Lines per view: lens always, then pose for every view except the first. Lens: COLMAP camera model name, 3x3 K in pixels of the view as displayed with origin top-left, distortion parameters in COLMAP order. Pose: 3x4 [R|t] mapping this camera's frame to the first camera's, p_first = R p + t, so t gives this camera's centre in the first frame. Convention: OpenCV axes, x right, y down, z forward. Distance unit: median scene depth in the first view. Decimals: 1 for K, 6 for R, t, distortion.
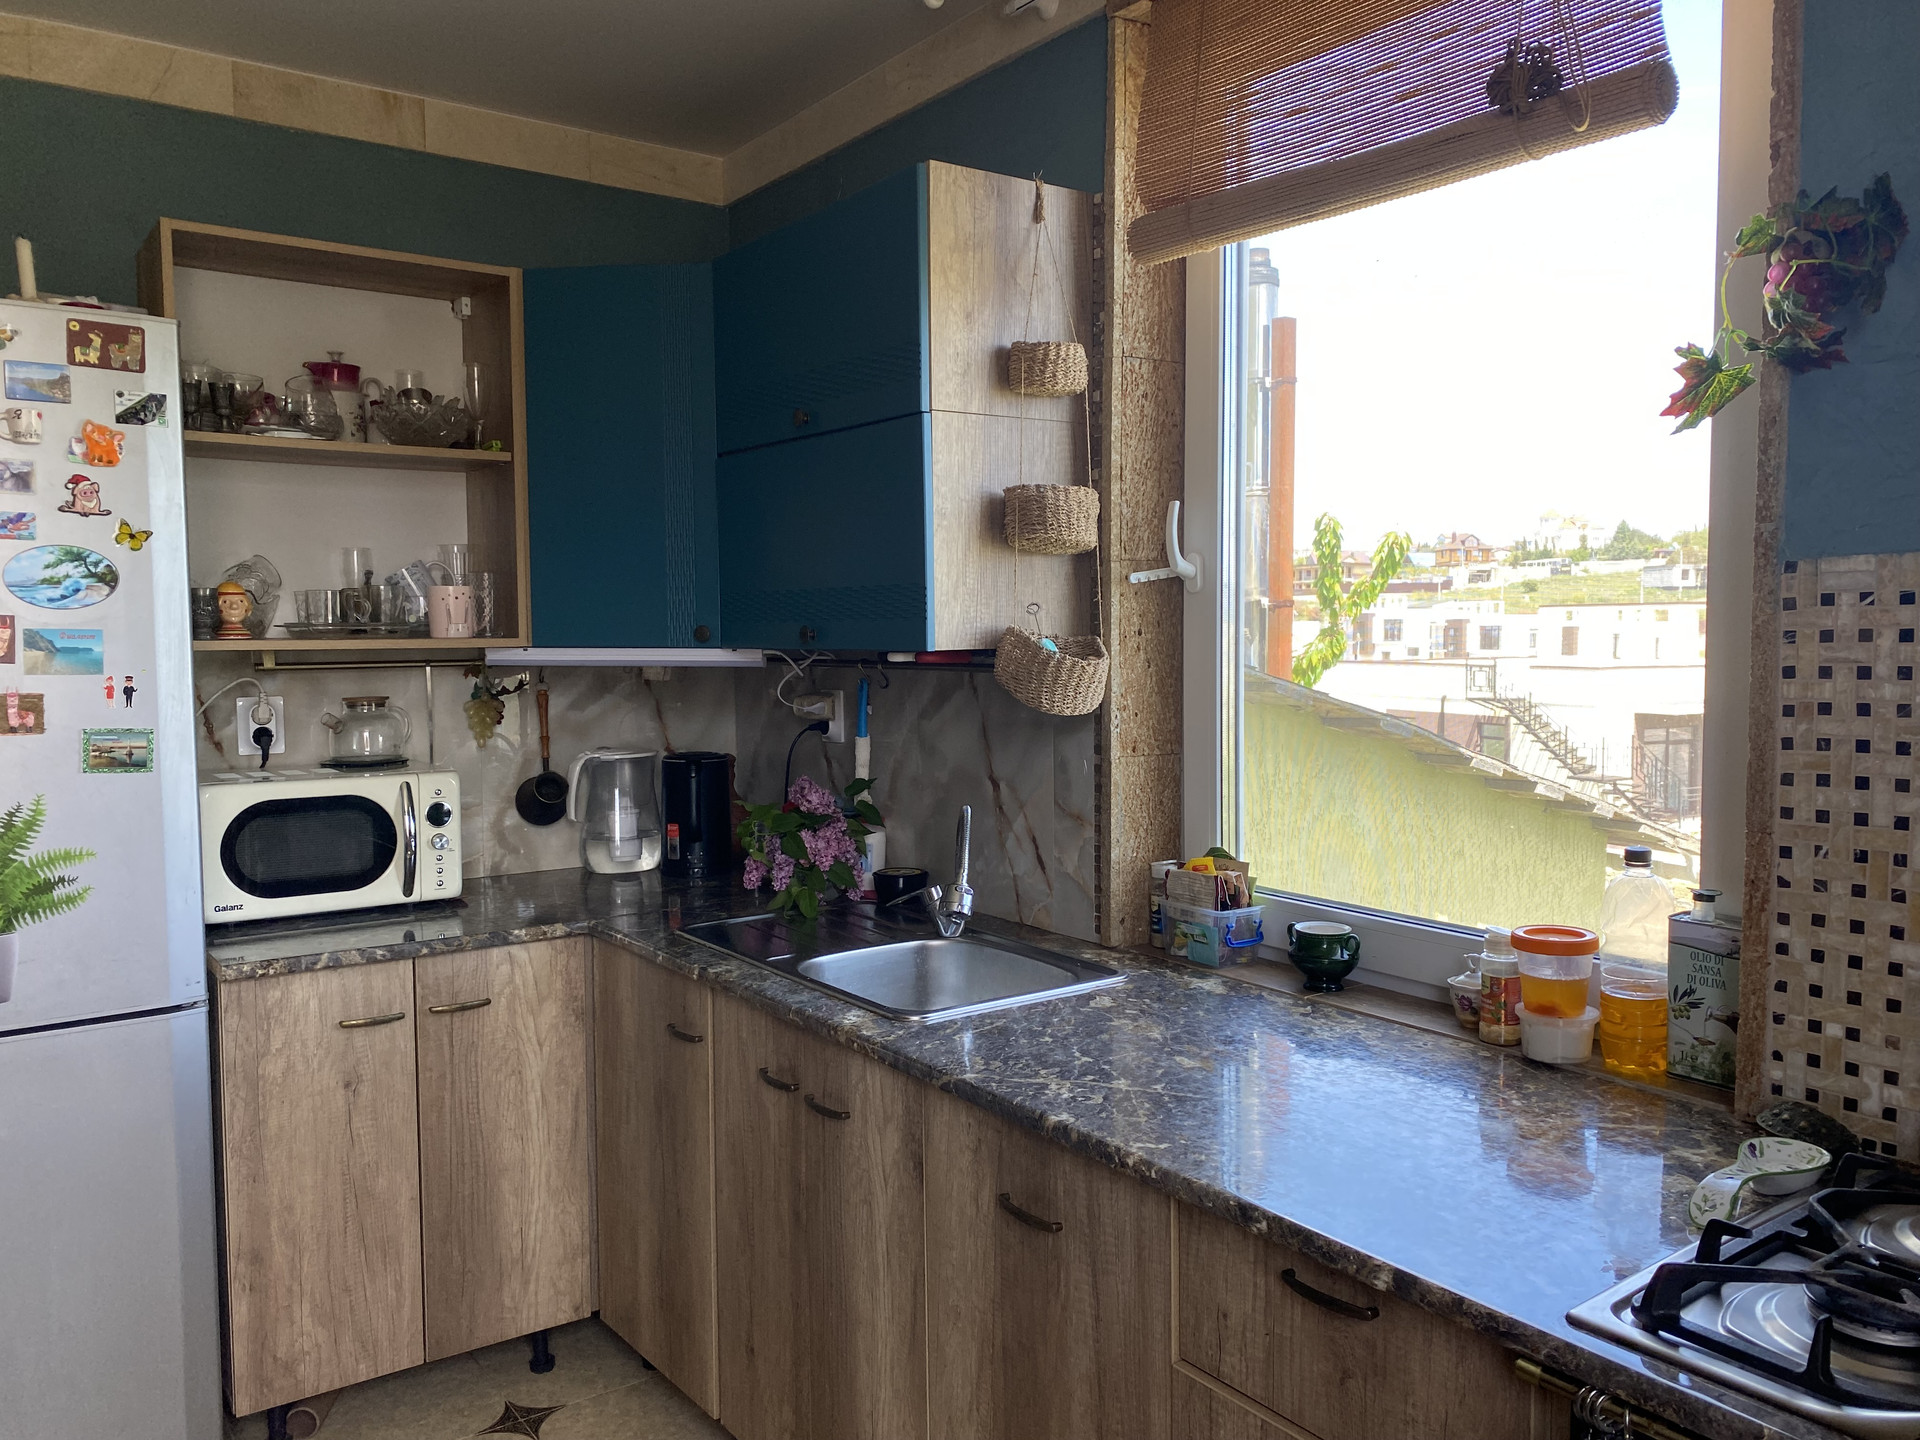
lens RADIAL K [[1466.4, 0, 938.3], [0, 1466.4, 728.9], [0, 0, 1]] dist [0.039899, -0.048216]
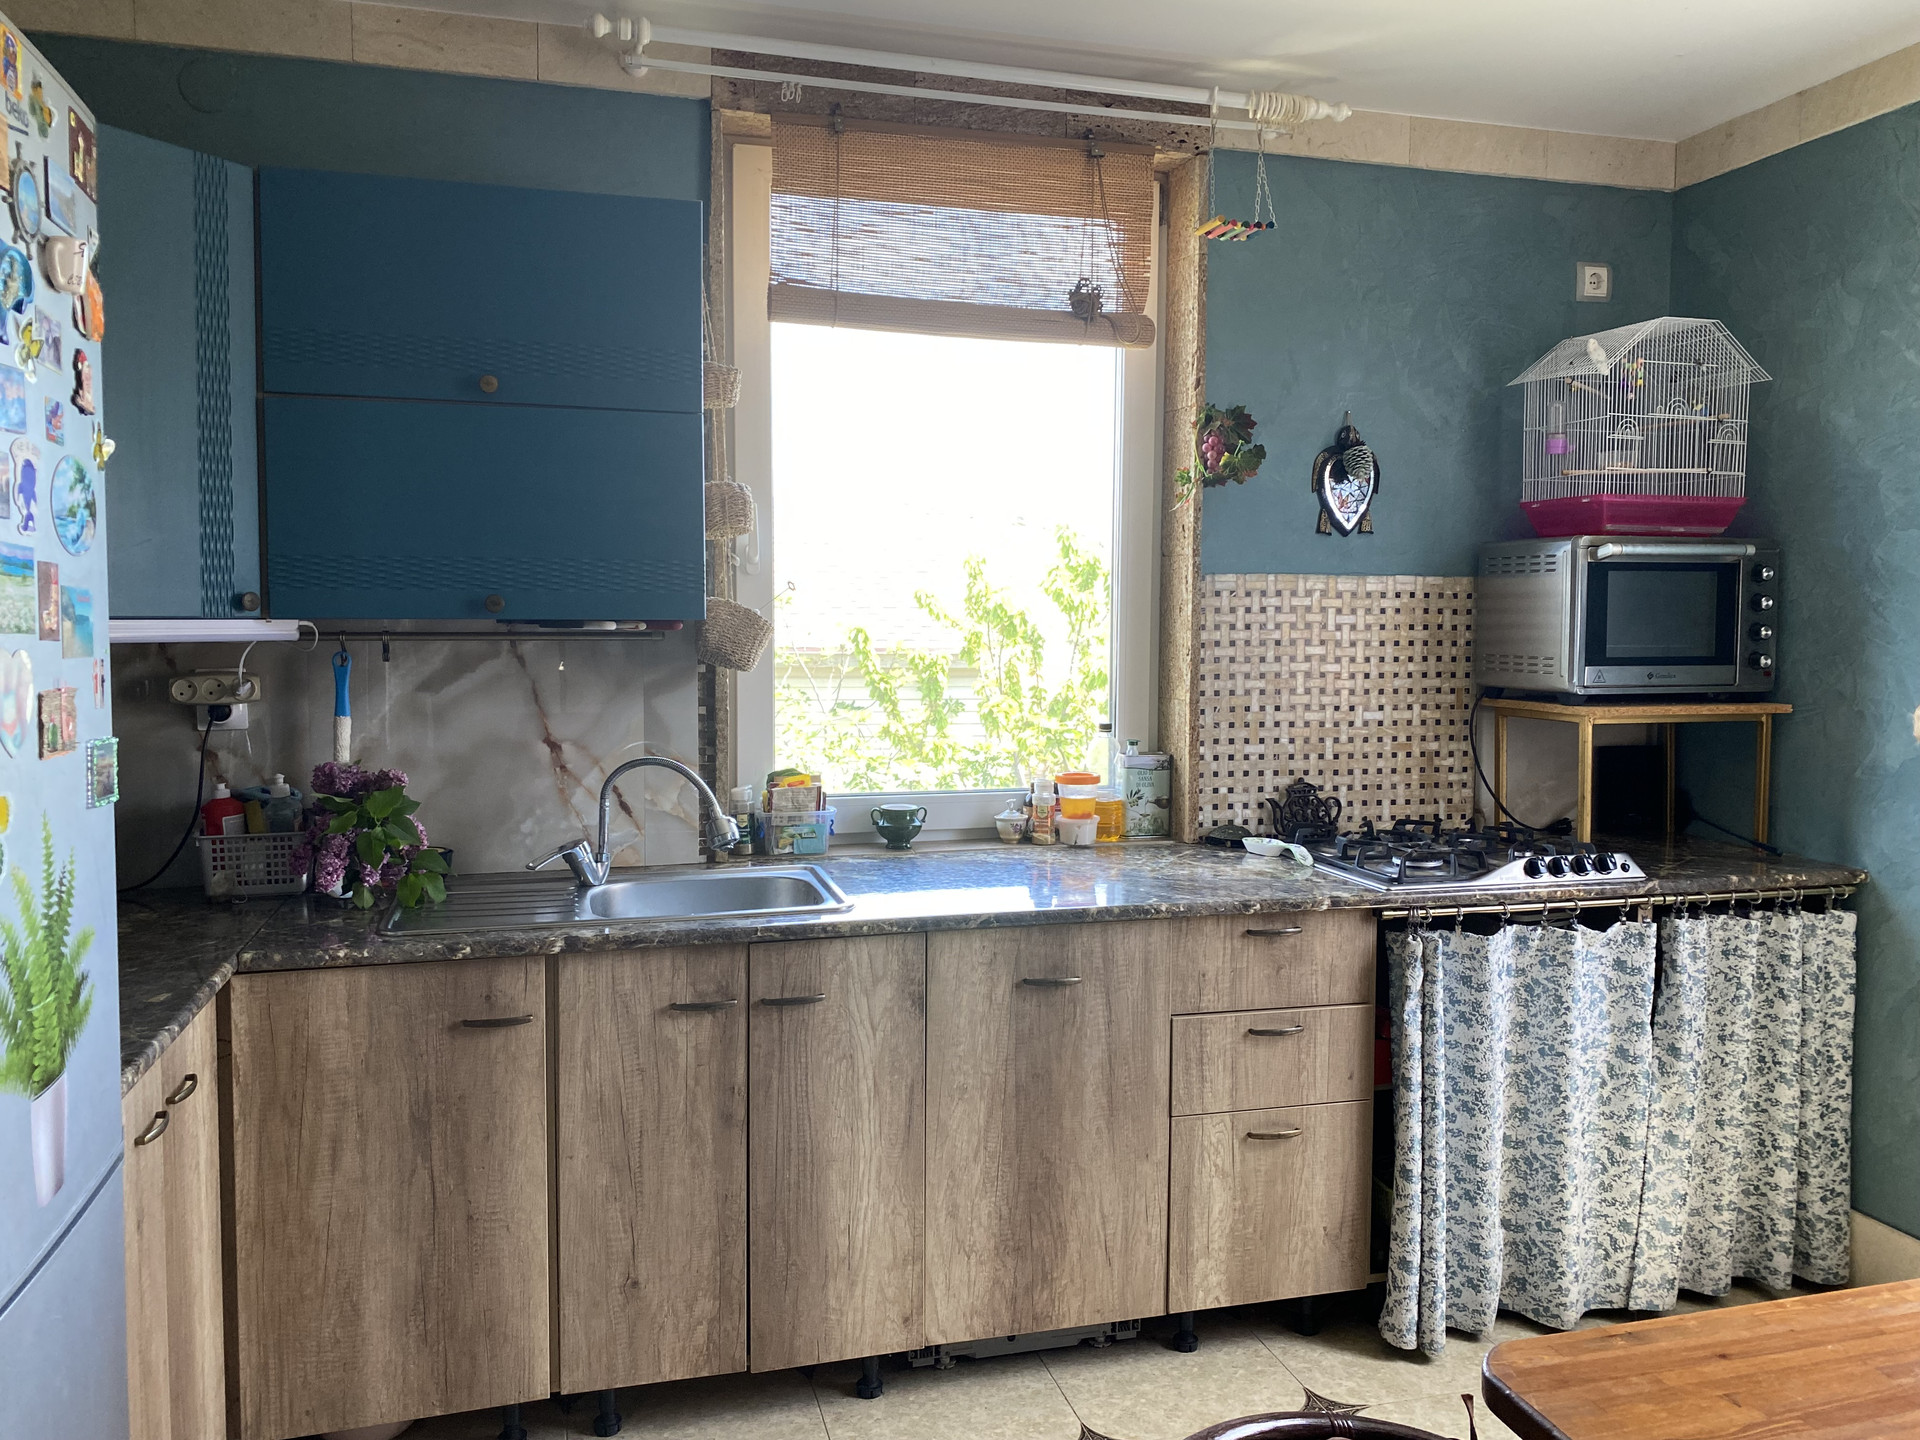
lens RADIAL K [[1448.9, 0, 960.0], [0, 1448.9, 720.0], [0, 0, 1]] dist [0.126886, -0.185412]
pose [[0.337873, -0.060685, 0.939233, -1.521127], [0.061321, 0.997218, 0.042373, -0.015351], [-0.939192, 0.043278, 0.340654, 0.617301]]
